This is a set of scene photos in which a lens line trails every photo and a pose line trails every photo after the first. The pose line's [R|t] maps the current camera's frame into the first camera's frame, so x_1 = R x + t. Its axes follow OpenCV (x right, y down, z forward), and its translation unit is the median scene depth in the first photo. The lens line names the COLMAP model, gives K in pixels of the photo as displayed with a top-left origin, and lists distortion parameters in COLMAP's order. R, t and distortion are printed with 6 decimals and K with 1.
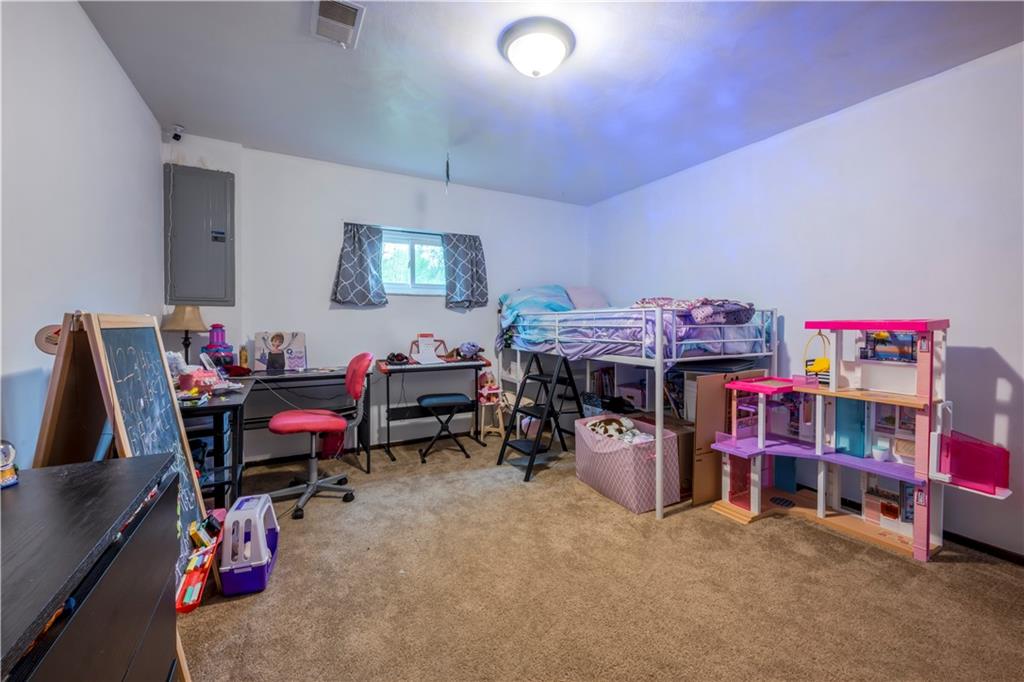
lens RADIAL K [[414.7, 0, 513.6], [0, 414.7, 323.3], [0, 0, 1]] dist [-0.000069, 0.000148]
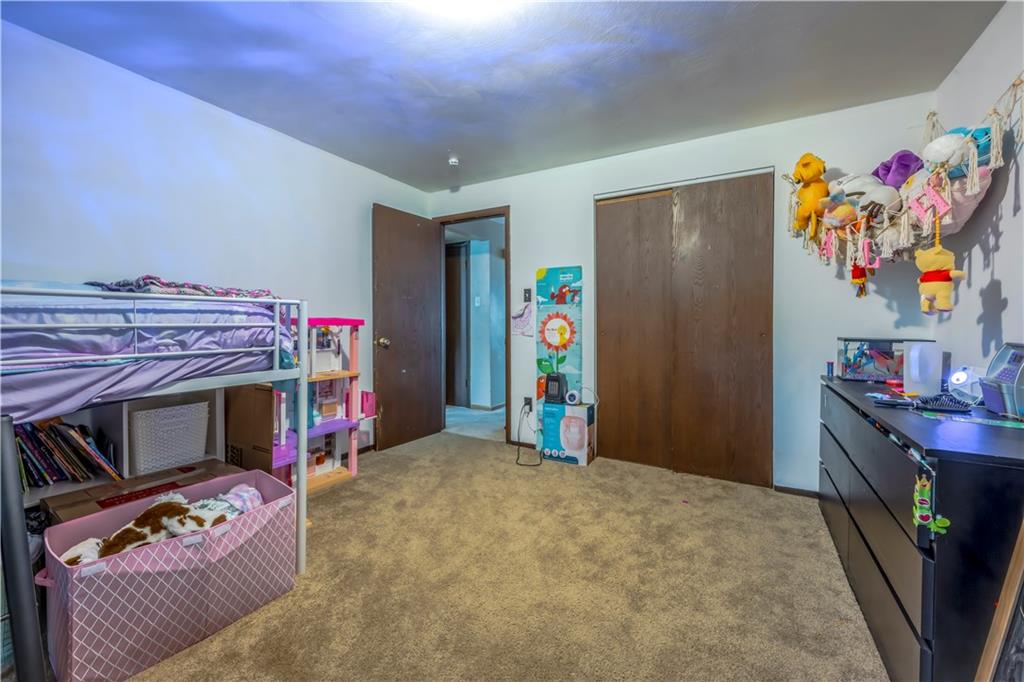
lens RADIAL K [[414.7, 0, 511.0], [0, 414.7, 333.8], [0, 0, 1]] dist [-0.000069, 0.000148]
pose [[-0.524016, -0.019611, 0.851483, -0.427973], [0.007361, 0.999593, 0.027552, 0.005438], [-0.851677, 0.020705, -0.523659, 0.908364]]
